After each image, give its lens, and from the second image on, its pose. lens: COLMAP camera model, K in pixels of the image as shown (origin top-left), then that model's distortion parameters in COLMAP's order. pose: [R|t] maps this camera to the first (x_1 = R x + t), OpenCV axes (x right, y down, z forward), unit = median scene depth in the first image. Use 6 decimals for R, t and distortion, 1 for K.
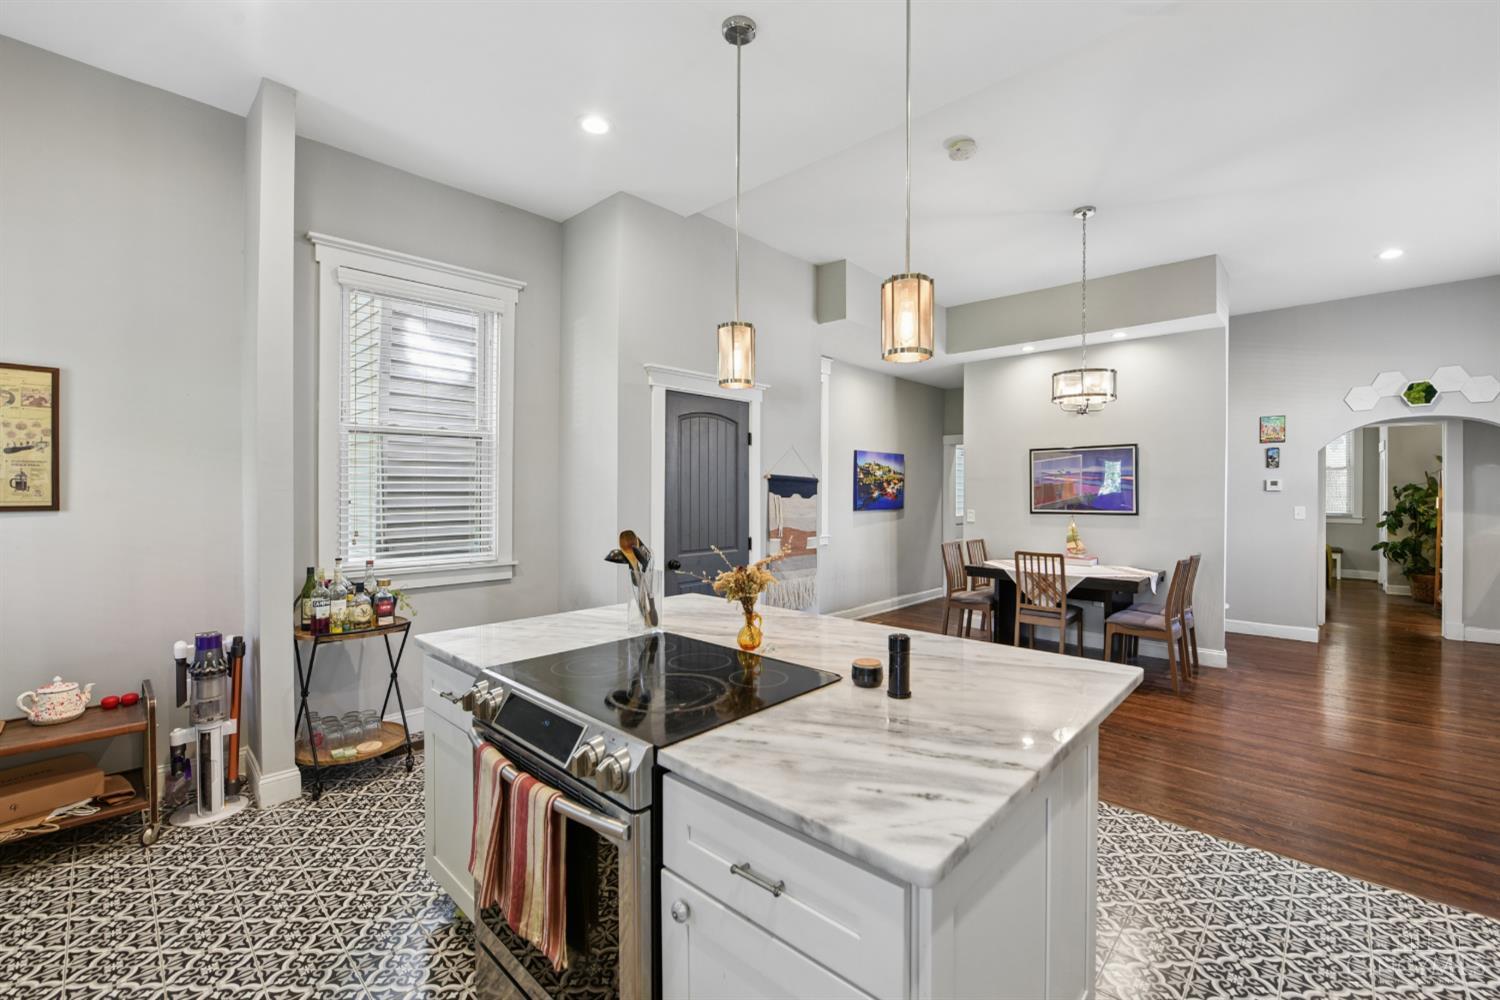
lens RADIAL K [[632.8, 0, 781.6], [0, 632.8, 500.0], [0, 0, 1]] dist [0.001698, -0.000260]
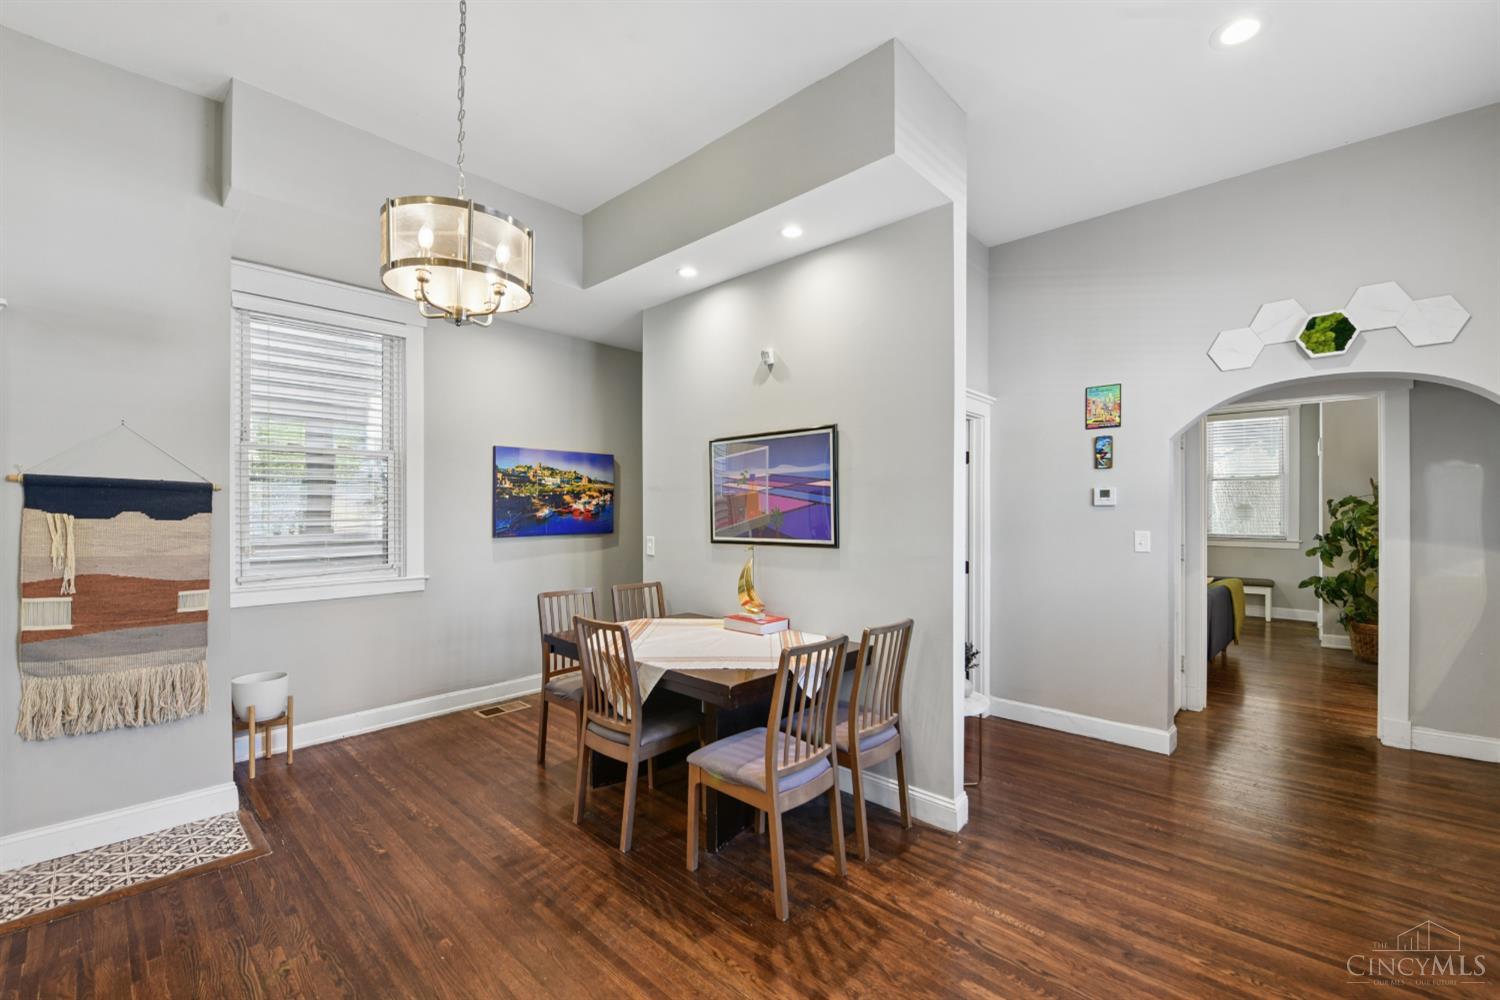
lens RADIAL K [[622.0, 0, 753.2], [0, 622.0, 517.6], [0, 0, 1]] dist [-0.010687, 0.000179]
pose [[0.999700, -0.001877, -0.024416, 0.416148], [0.001899, 0.999998, 0.000856, -0.003634], [0.024414, -0.000902, 0.999702, 0.357404]]
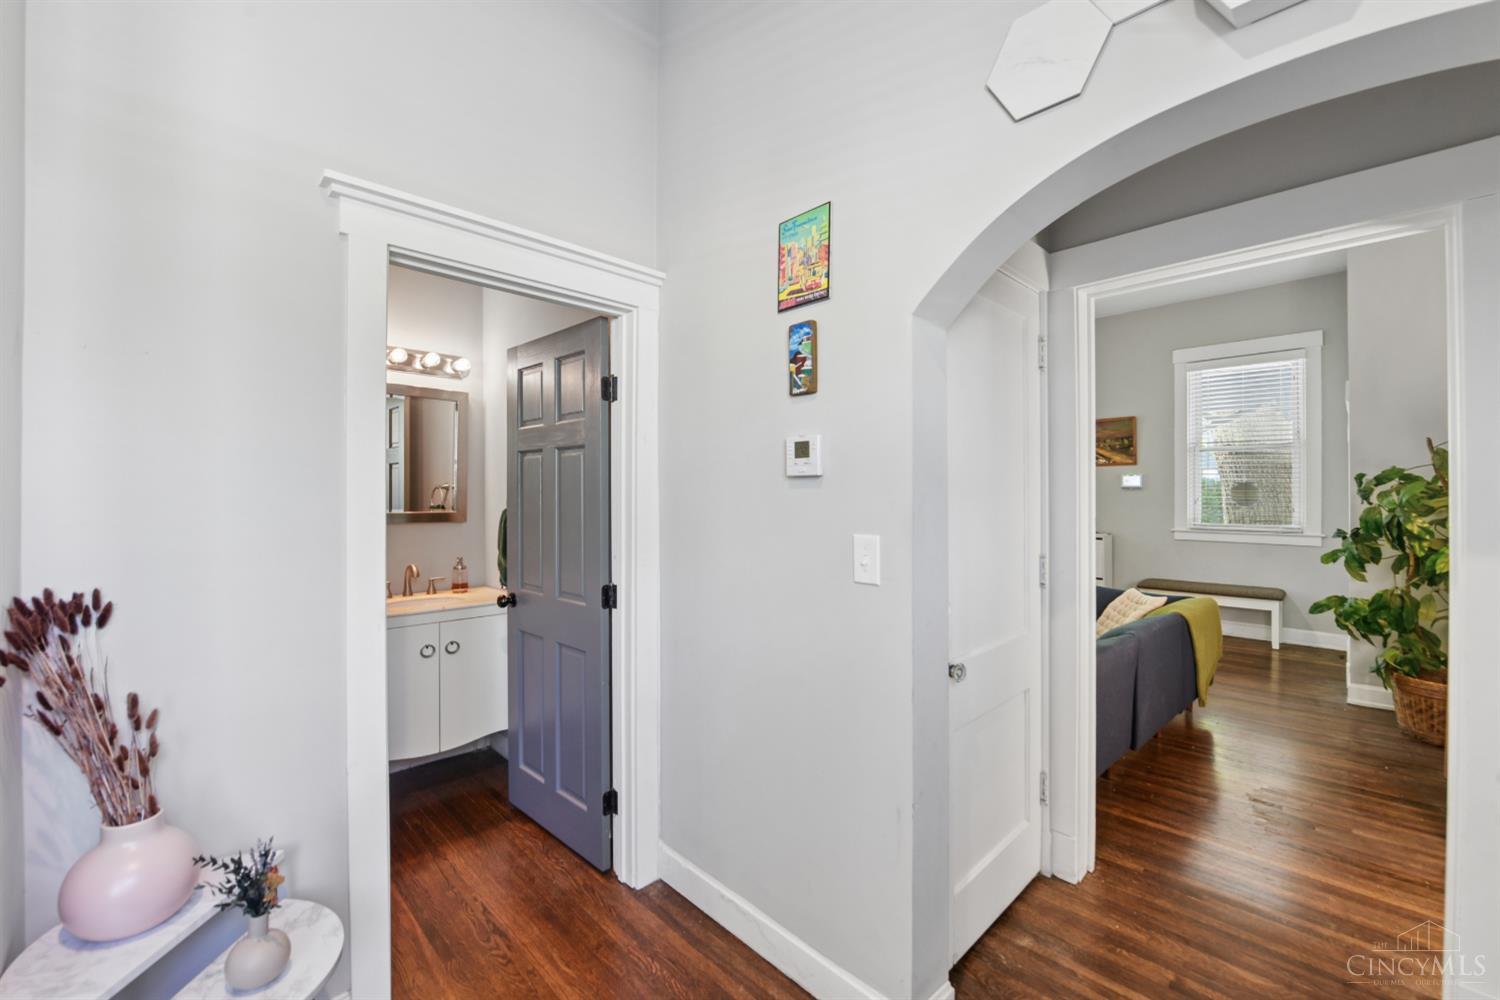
lens RADIAL K [[615.3, 0, 750.0], [0, 615.3, 500.0], [0, 0, 1]] dist [-0.010771, -0.000104]
pose [[0.996979, -0.001545, -0.077650, 0.720433], [0.001430, 0.999998, -0.001535, -0.003447], [0.077652, 0.001419, 0.996979, 0.676306]]
